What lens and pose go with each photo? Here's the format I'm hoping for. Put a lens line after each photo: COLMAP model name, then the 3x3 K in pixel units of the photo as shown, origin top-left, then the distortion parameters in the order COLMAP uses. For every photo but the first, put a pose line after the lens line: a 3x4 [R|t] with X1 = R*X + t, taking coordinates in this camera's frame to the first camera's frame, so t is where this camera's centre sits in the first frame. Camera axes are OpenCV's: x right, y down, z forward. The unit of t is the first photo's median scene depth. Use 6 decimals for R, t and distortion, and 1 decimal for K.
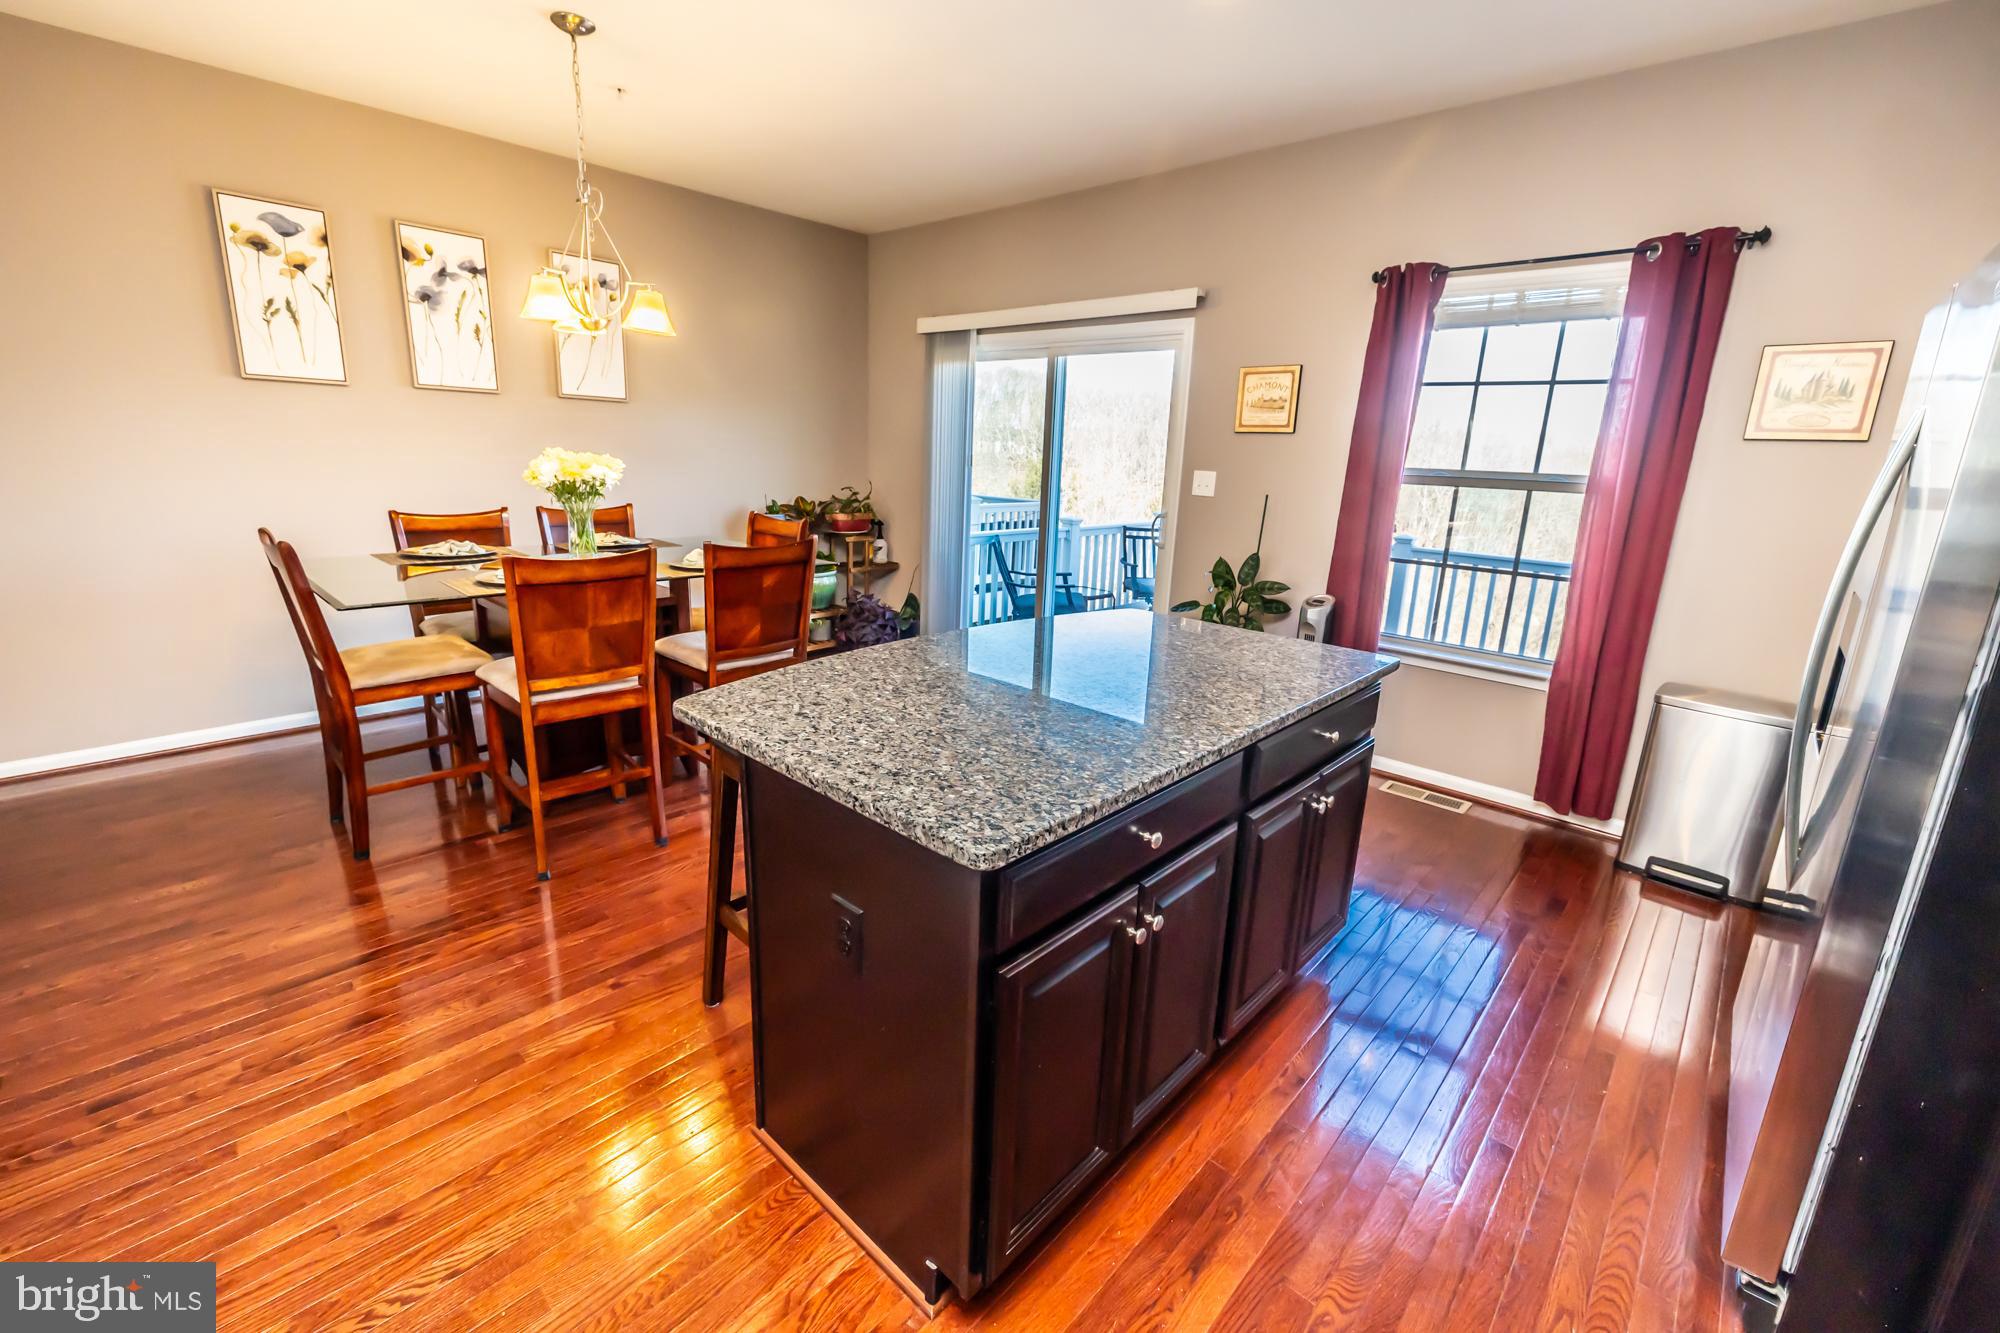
lens RADIAL K [[841.5, 0, 1004.8], [0, 841.5, 643.0], [0, 0, 1]] dist [0.001115, -0.000425]
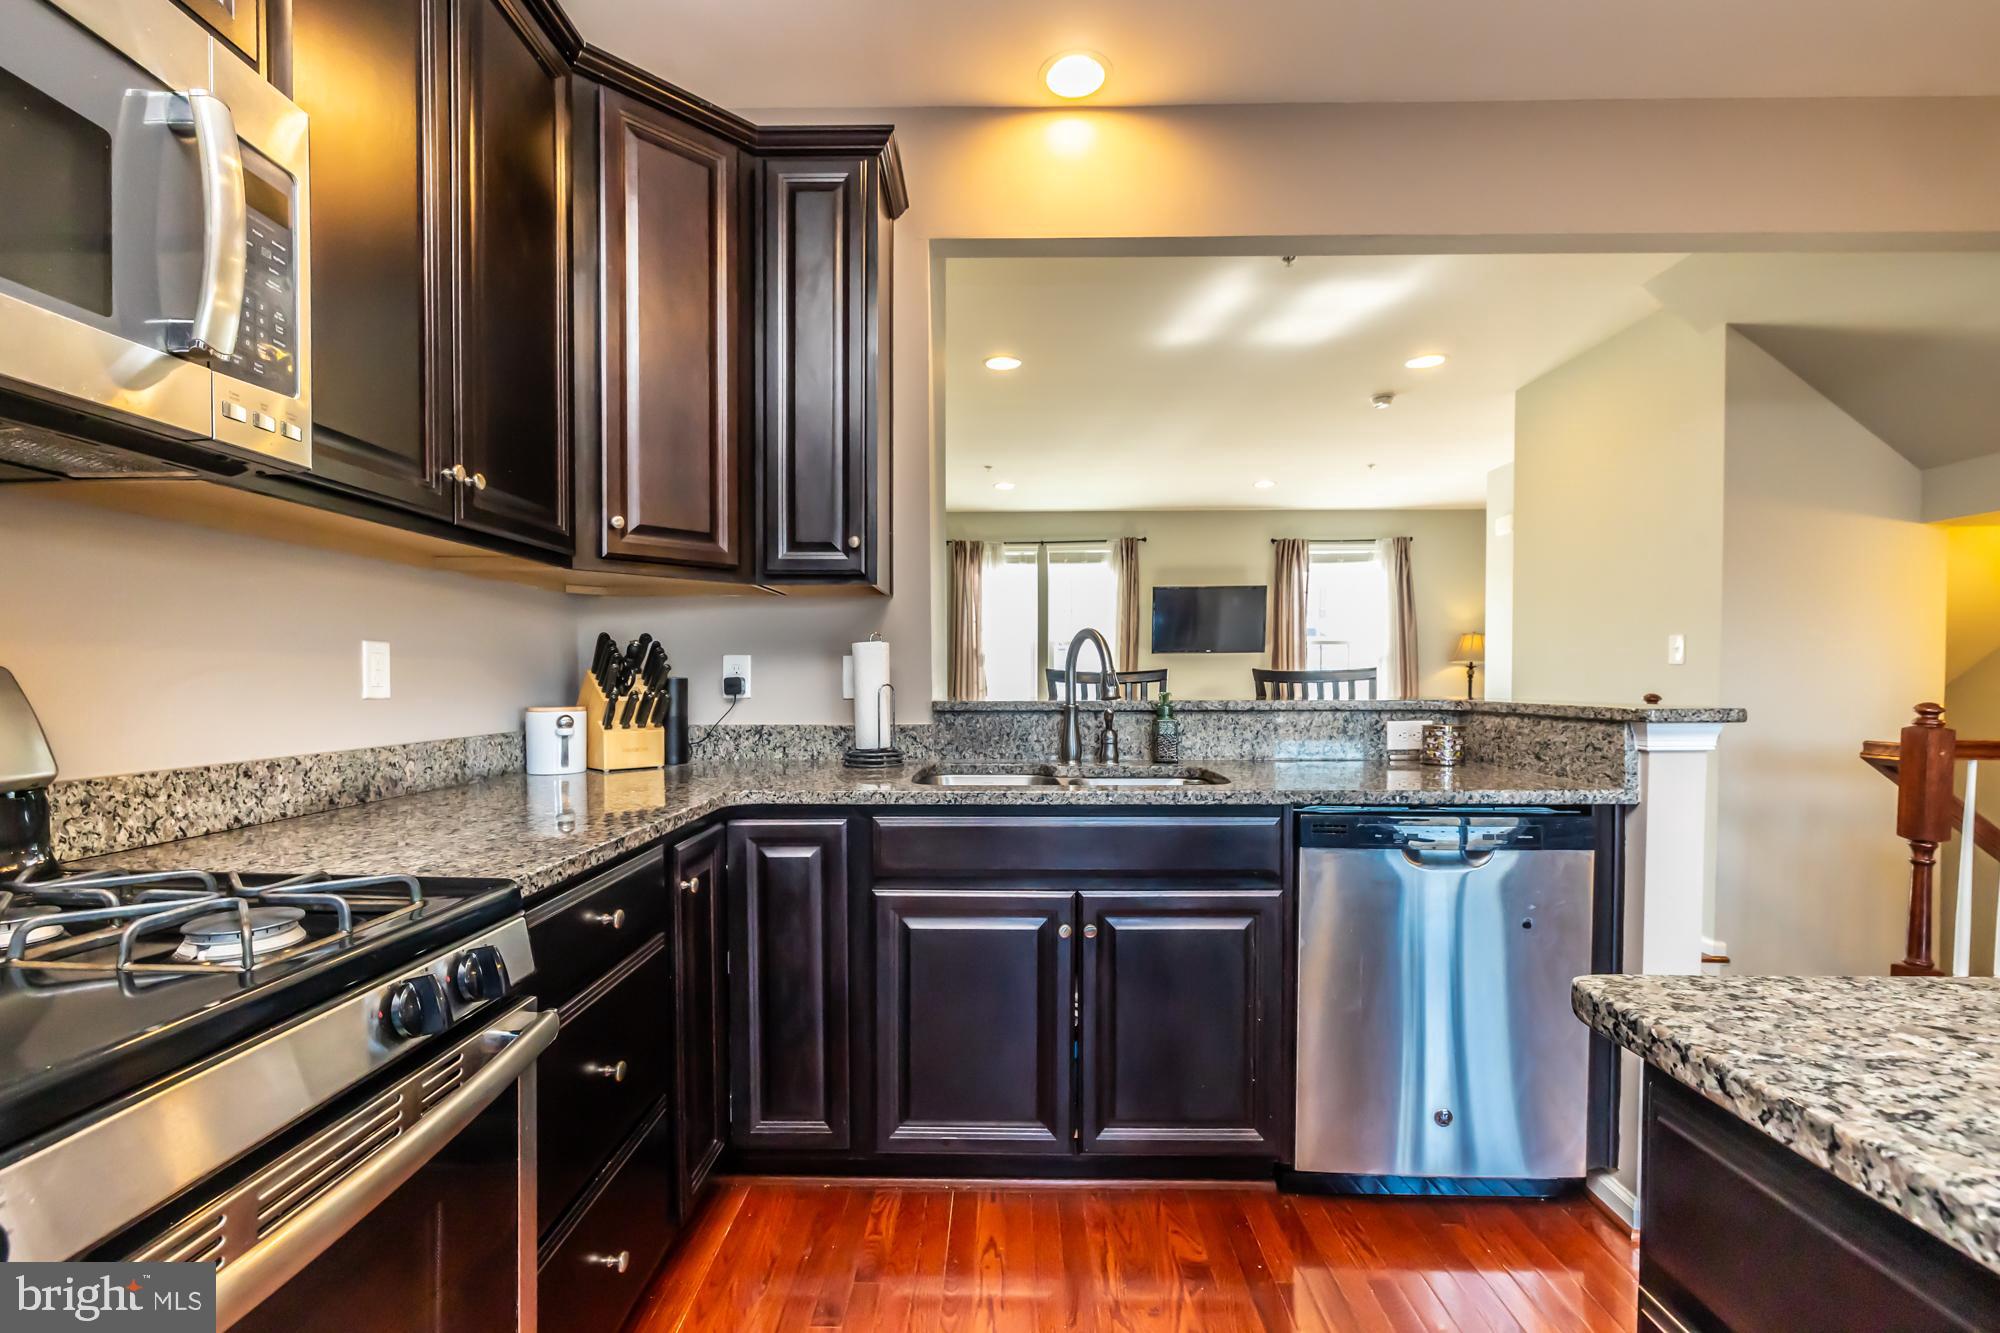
lens RADIAL K [[859.6, 0, 993.4], [0, 859.6, 679.3], [0, 0, 1]] dist [-0.000785, 0.000121]
pose [[-0.745866, -0.034691, -0.665192, 0.221875], [-0.179051, 0.972329, 0.150058, 0.004497], [0.641580, 0.231026, -0.731439, 0.347217]]
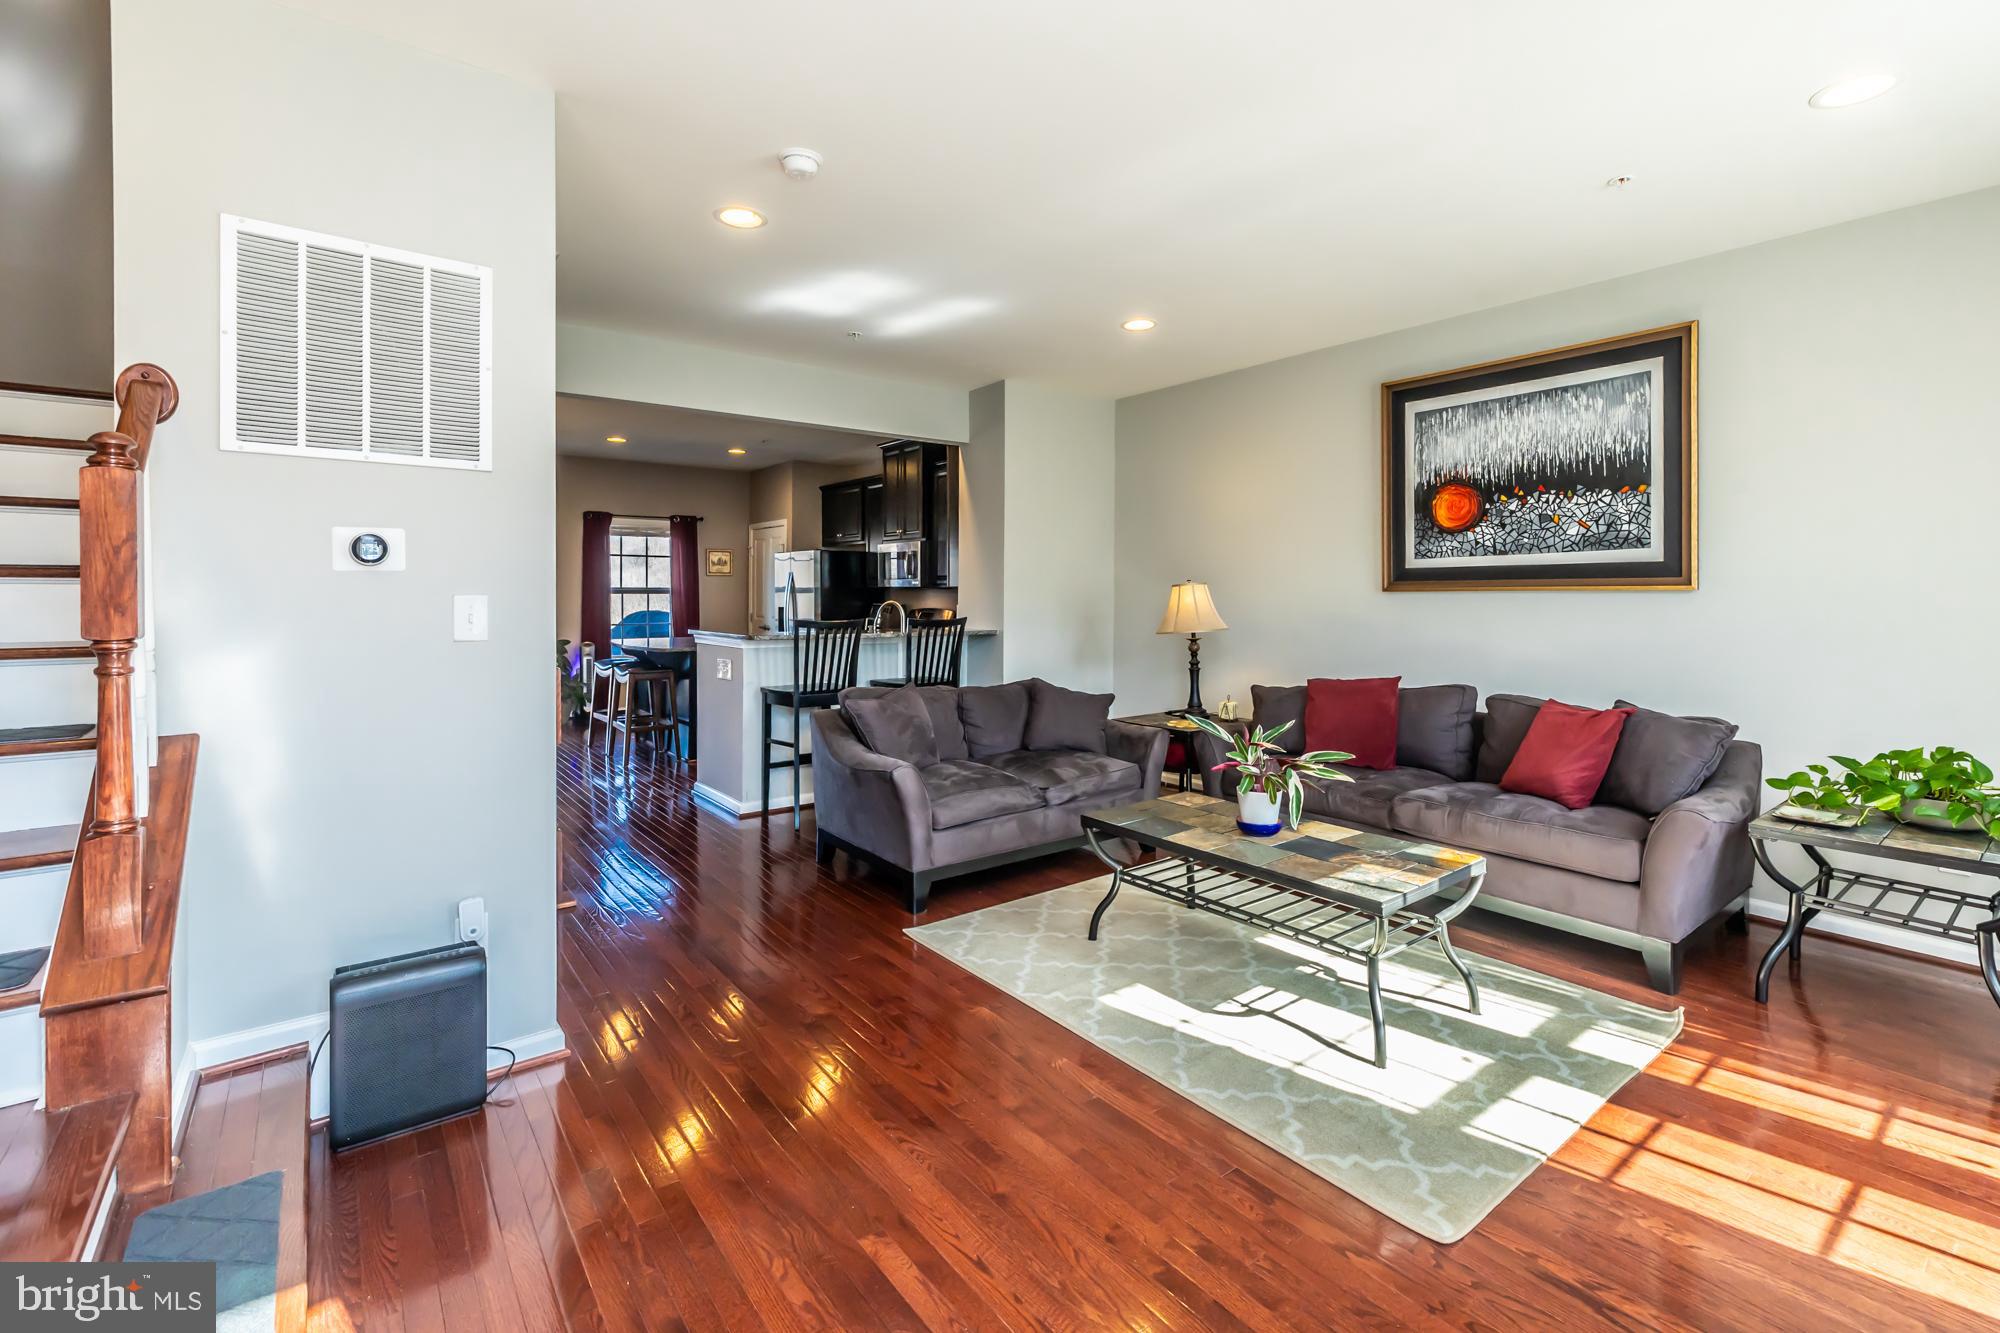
lens RADIAL K [[883.4, 0, 1012.8], [0, 883.4, 592.7], [0, 0, 1]] dist [0.000865, -0.000617]
pose [[0.163643, -0.034946, 0.985901, -1.909239], [0.230935, 0.972962, -0.003844, 0.095779], [-0.959109, 0.228308, 0.167288, -0.593664]]
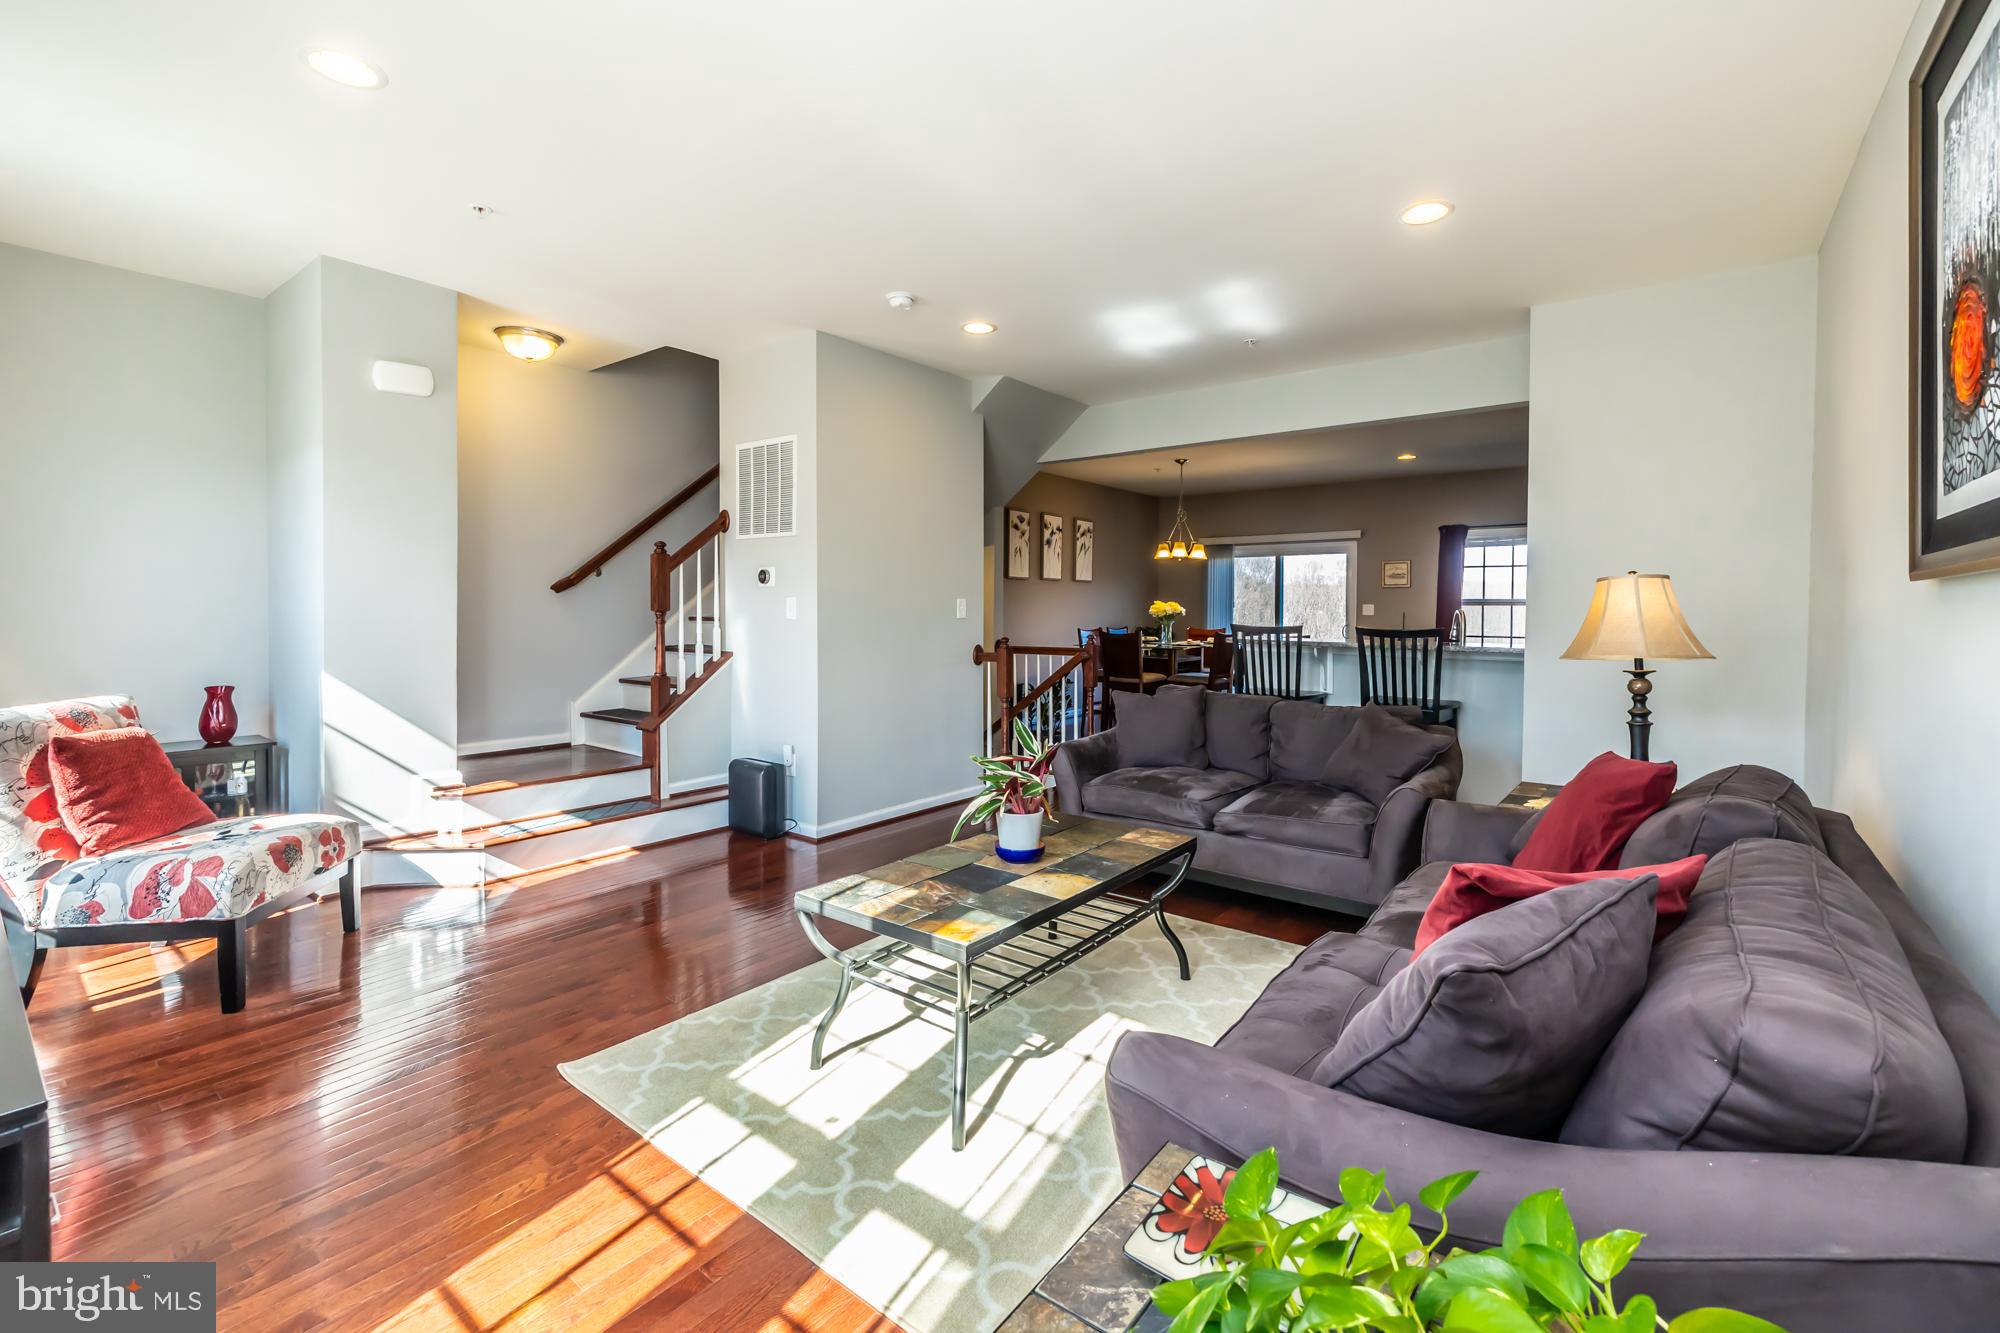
lens RADIAL K [[848.6, 0, 1001.5], [0, 848.6, 611.1], [0, 0, 1]] dist [-0.001299, -0.000041]
pose [[0.996362, -0.031624, 0.079131, -1.106928], [0.048532, 0.973865, -0.221882, 0.326248], [-0.070047, 0.224915, 0.971857, -1.375627]]
